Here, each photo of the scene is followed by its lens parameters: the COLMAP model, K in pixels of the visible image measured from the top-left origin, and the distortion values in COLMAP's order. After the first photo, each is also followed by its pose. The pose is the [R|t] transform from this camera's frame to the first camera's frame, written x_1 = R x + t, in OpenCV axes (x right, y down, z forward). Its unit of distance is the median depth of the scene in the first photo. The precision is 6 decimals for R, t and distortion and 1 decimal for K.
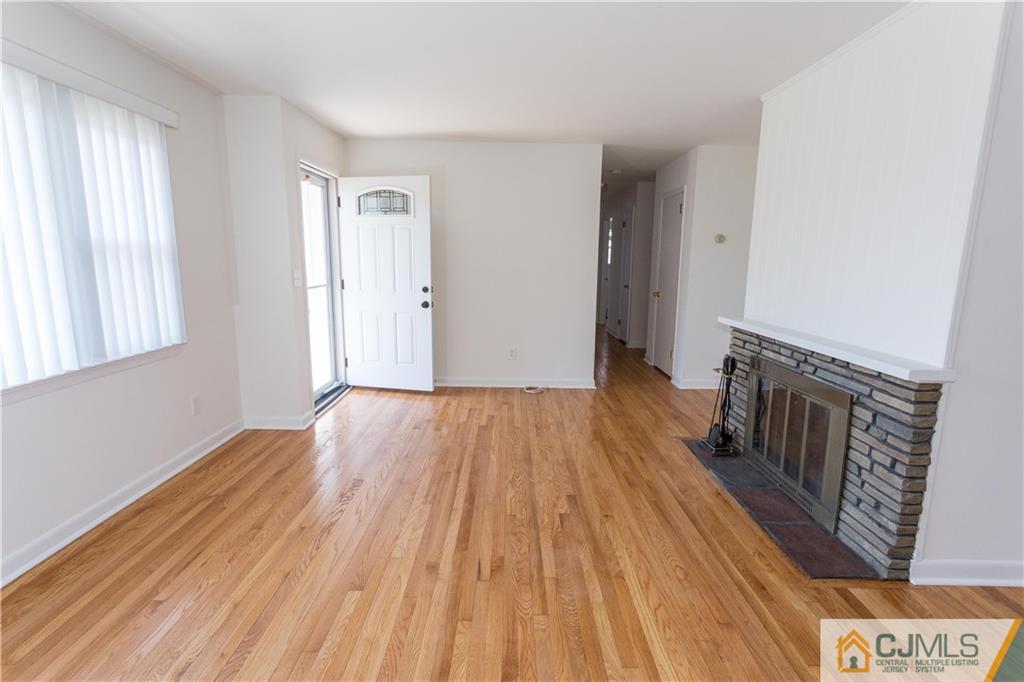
lens RADIAL K [[486.4, 0, 512.0], [0, 486.4, 341.0], [0, 0, 1]] dist [0.002201, 0.001374]
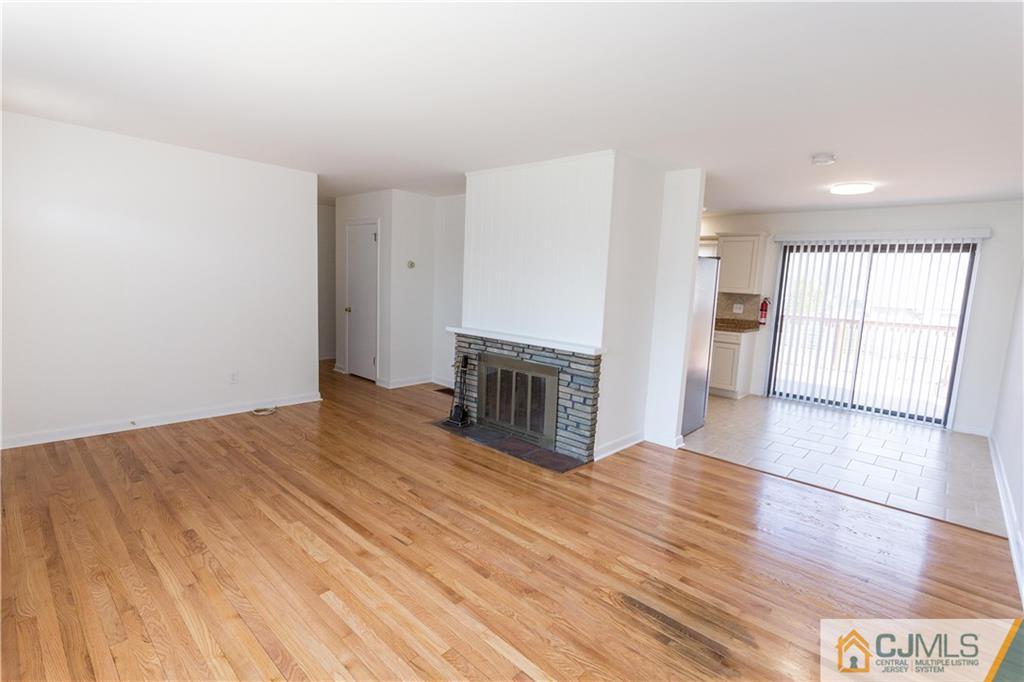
lens RADIAL K [[486.4, 0, 512.0], [0, 486.4, 341.0], [0, 0, 1]] dist [0.002201, 0.001374]
pose [[0.680396, -0.075435, 0.728952, -0.677870], [0.088222, 0.995885, 0.020713, -0.035215], [-0.727515, 0.050216, 0.684252, -0.081385]]
